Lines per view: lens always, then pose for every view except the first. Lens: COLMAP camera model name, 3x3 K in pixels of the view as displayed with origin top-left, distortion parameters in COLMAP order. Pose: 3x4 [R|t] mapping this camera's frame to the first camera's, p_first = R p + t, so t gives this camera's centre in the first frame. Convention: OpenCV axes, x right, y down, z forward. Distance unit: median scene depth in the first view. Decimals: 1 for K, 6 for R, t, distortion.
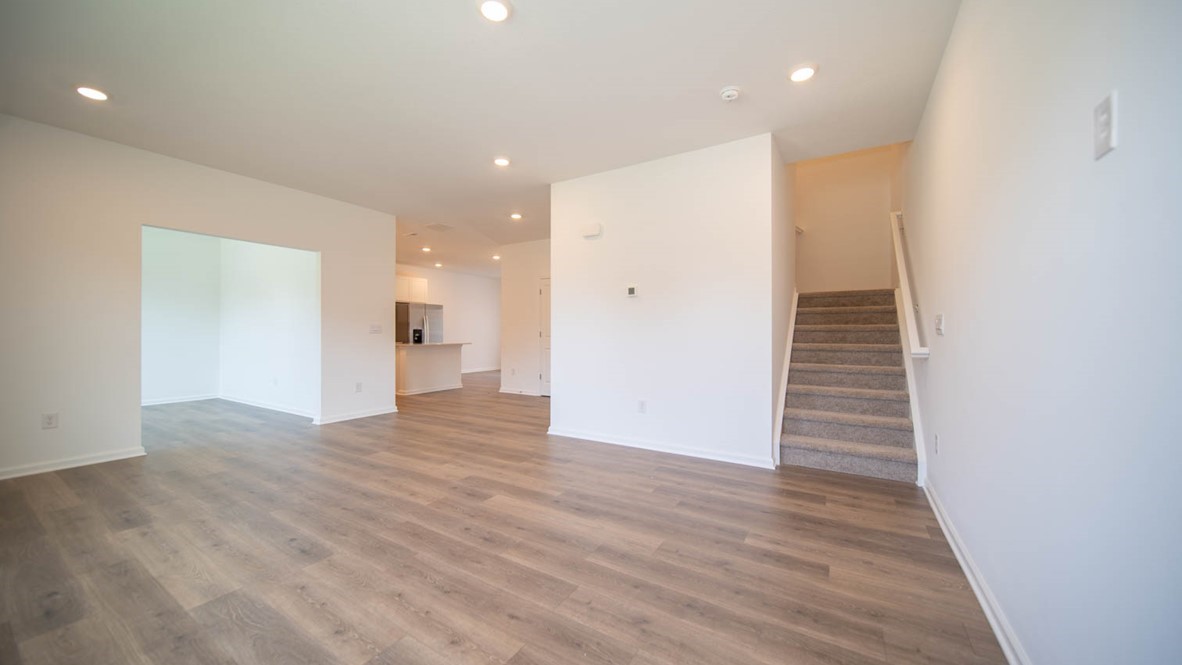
lens RADIAL K [[414.5, 0, 595.2], [0, 414.5, 333.4], [0, 0, 1]] dist [-0.000601, -0.001881]
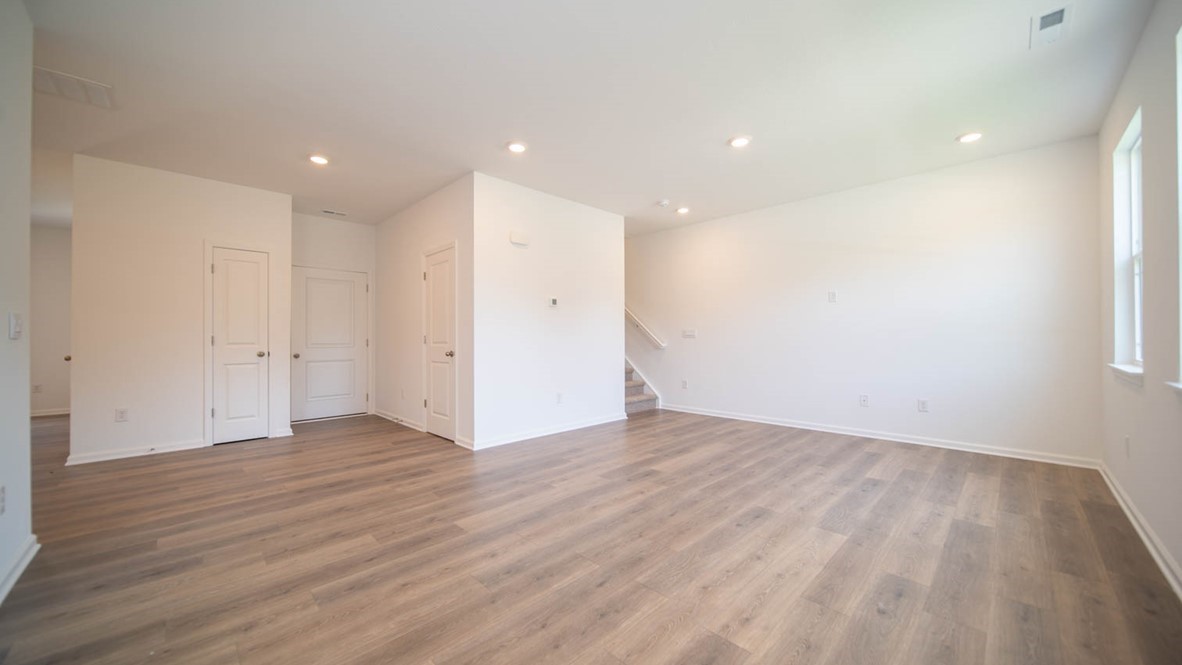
lens RADIAL K [[414.5, 0, 595.2], [0, 414.5, 333.4], [0, 0, 1]] dist [-0.000601, -0.001881]
pose [[0.238136, 0.010349, 0.971177, -1.567757], [0.004101, 0.999924, -0.011661, 0.003584], [-0.971223, 0.006760, 0.238075, 0.917333]]
